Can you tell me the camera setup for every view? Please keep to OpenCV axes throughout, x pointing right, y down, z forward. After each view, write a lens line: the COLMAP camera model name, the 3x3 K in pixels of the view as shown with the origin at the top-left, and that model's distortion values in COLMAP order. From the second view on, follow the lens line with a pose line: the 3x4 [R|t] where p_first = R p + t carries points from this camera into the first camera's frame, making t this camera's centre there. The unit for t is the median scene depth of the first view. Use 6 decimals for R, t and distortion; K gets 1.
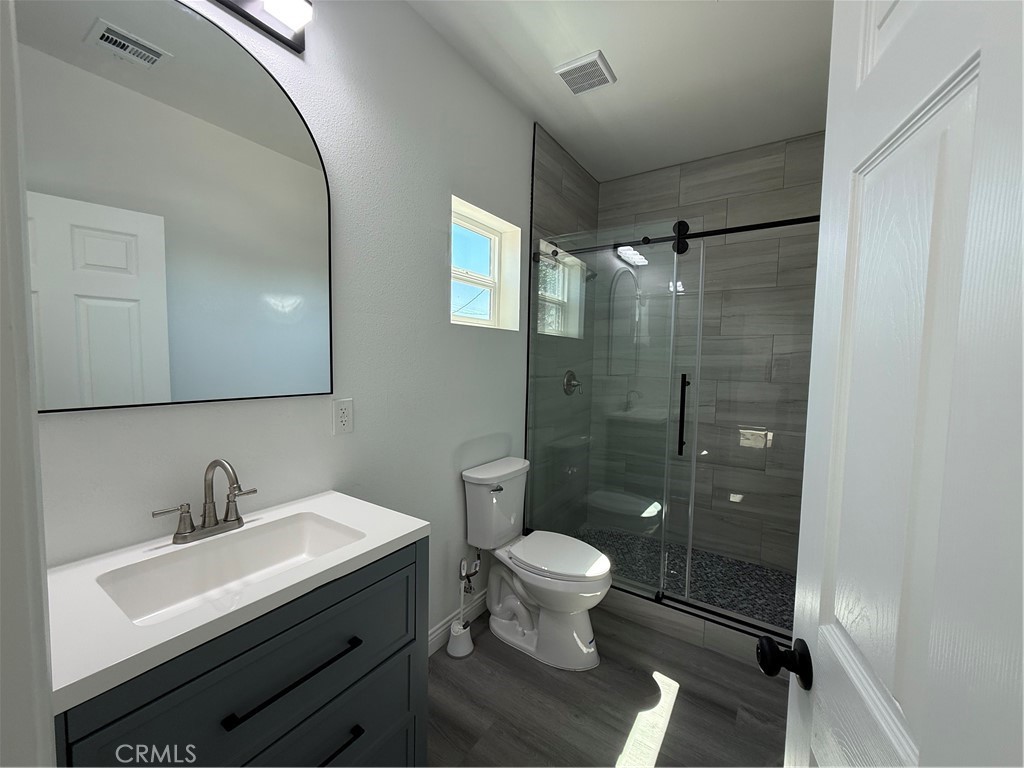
lens RADIAL K [[412.6, 0, 512.0], [0, 412.6, 384.0], [0, 0, 1]] dist [-0.000463, -0.000039]
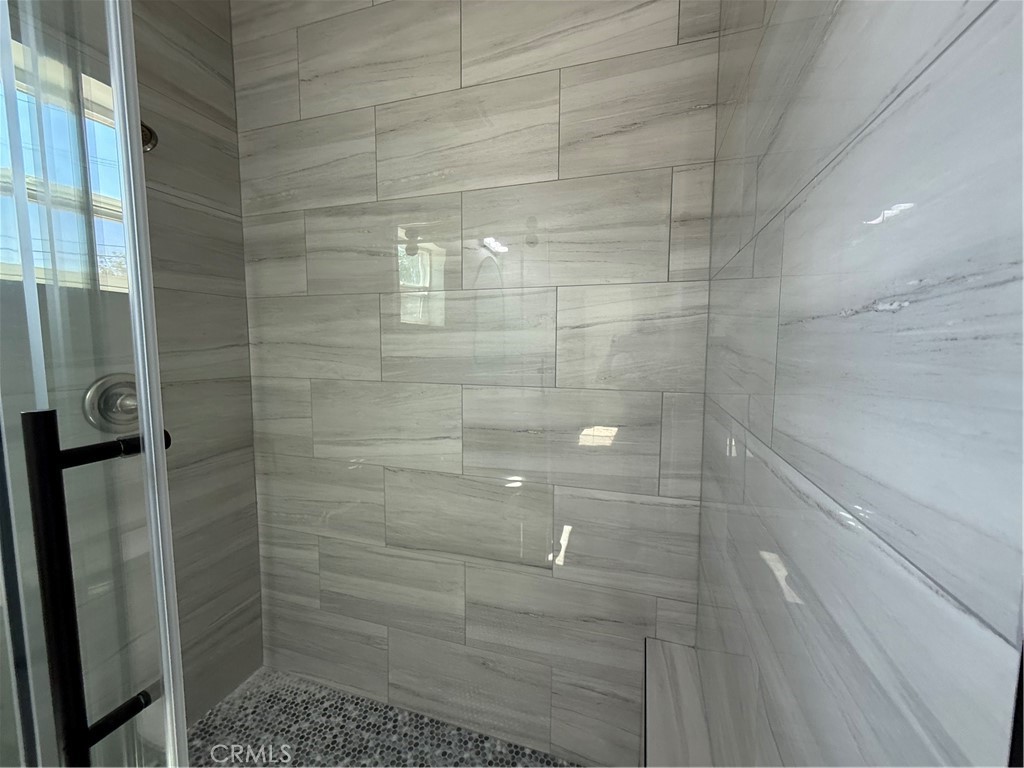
lens RADIAL K [[412.6, 0, 512.0], [0, 412.6, 384.0], [0, 0, 1]] dist [-0.000463, -0.000039]
pose [[0.957500, -0.034075, 0.286412, 0.413196], [0.028559, 0.999318, 0.023417, -0.019591], [-0.287015, -0.014242, 0.957820, 0.522587]]
